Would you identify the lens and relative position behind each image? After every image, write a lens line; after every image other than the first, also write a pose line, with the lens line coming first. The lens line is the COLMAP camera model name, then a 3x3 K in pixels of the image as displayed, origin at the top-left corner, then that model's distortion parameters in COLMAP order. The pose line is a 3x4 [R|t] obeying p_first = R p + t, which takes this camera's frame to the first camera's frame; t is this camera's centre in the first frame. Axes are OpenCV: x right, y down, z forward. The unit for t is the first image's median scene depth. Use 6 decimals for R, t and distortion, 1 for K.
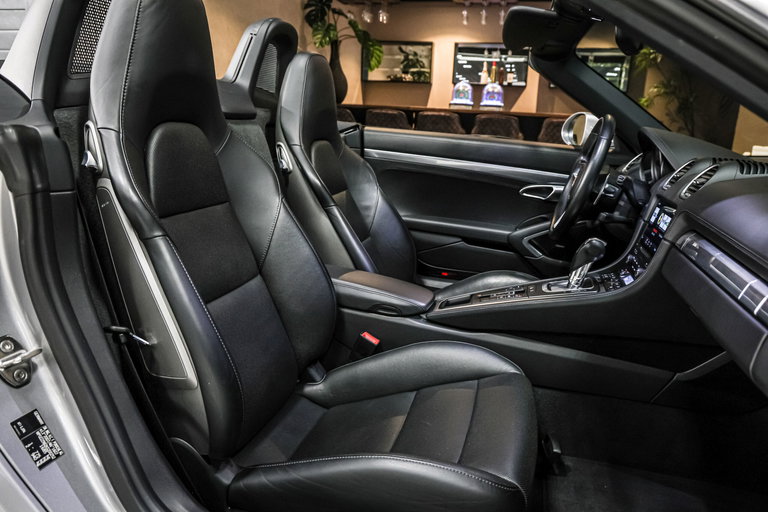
lens RADIAL K [[556.3, 0, 374.1], [0, 556.3, 255.2], [0, 0, 1]] dist [-0.084037, 0.000634]
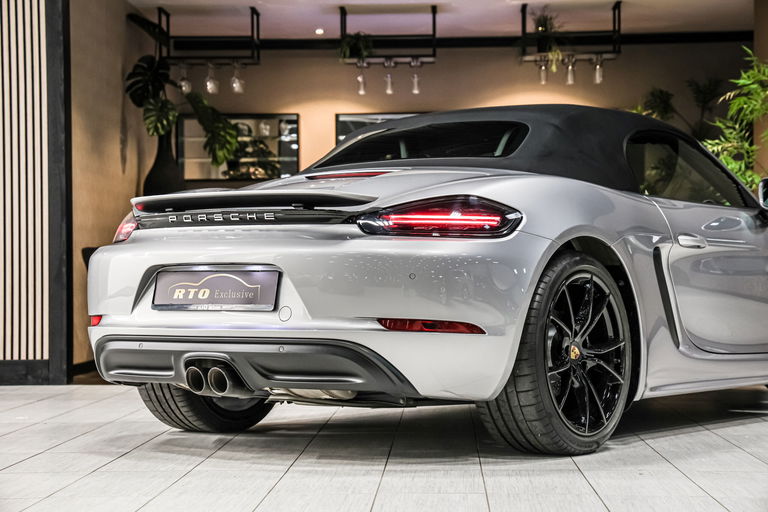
lens RADIAL K [[1673.1, 0, 384.0], [0, 1673.1, 256.0], [0, 0, 1]] dist [0.390721, -0.355495]
pose [[0.974796, -0.048965, 0.217661, -0.256651], [0.102263, 0.965156, -0.240866, 0.262655], [-0.198283, 0.257054, 0.945837, -0.879283]]
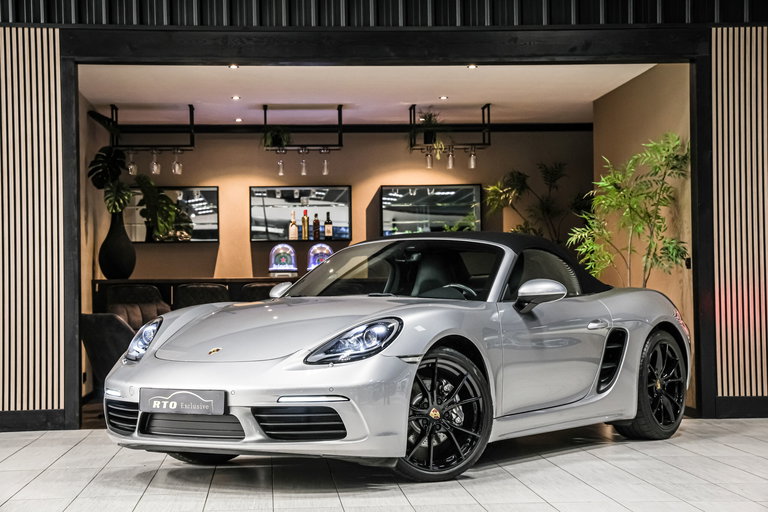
lens RADIAL K [[1534.9, 0, 384.0], [0, 1534.9, 256.0], [0, 0, 1]] dist [0.327886, -0.086436]
pose [[0.944189, -0.051348, 0.325377, -0.425738], [0.134423, 0.961848, -0.238283, 0.253584], [-0.300728, 0.268722, 0.915069, -1.078466]]
